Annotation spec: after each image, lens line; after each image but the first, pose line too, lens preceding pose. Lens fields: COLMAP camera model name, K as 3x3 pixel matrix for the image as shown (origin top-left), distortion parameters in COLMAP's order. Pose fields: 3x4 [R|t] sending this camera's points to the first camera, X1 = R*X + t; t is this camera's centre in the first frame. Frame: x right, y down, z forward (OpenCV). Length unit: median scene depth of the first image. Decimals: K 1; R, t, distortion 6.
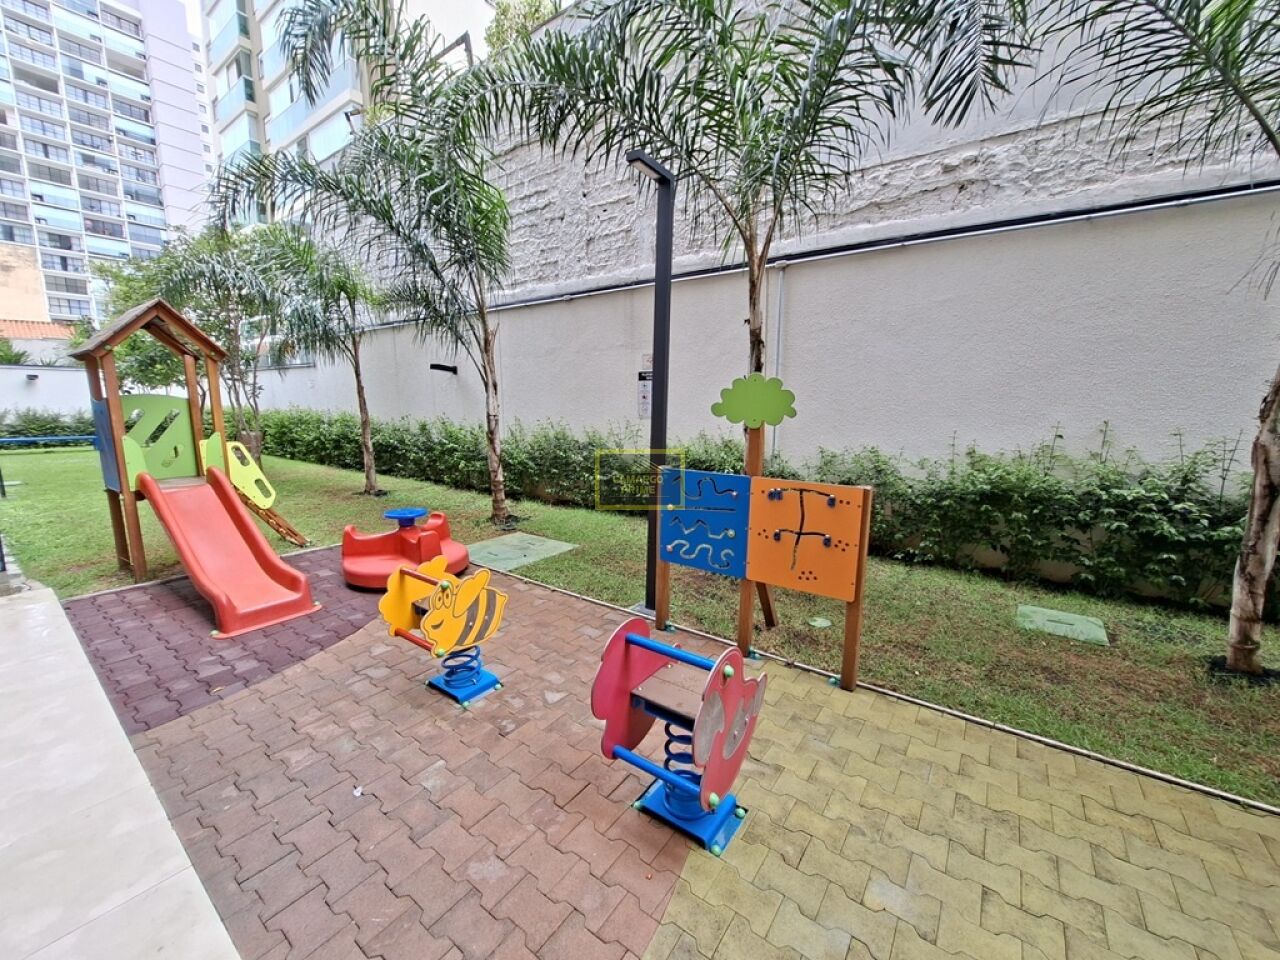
lens RADIAL K [[509.9, 0, 640.0], [0, 509.9, 480.0], [0, 0, 1]] dist [-0.003177, -0.000006]
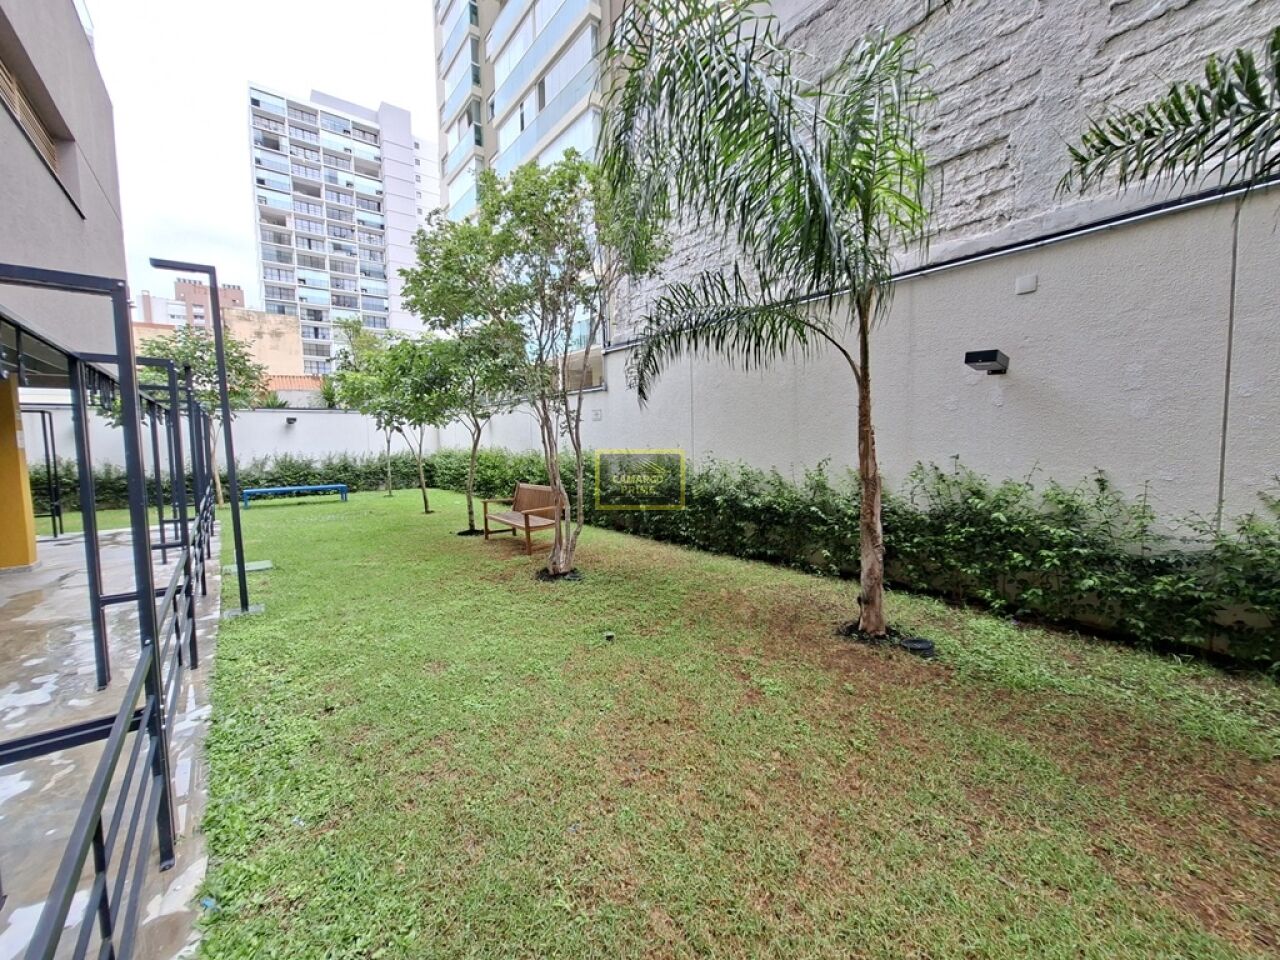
lens RADIAL K [[509.9, 0, 640.0], [0, 509.9, 480.0], [0, 0, 1]] dist [-0.003177, -0.000006]
pose [[0.964964, -0.001245, -0.262379, -0.079631], [-0.017269, 0.997519, -0.068246, -0.009853], [0.261813, 0.070386, 0.962549, 0.065582]]
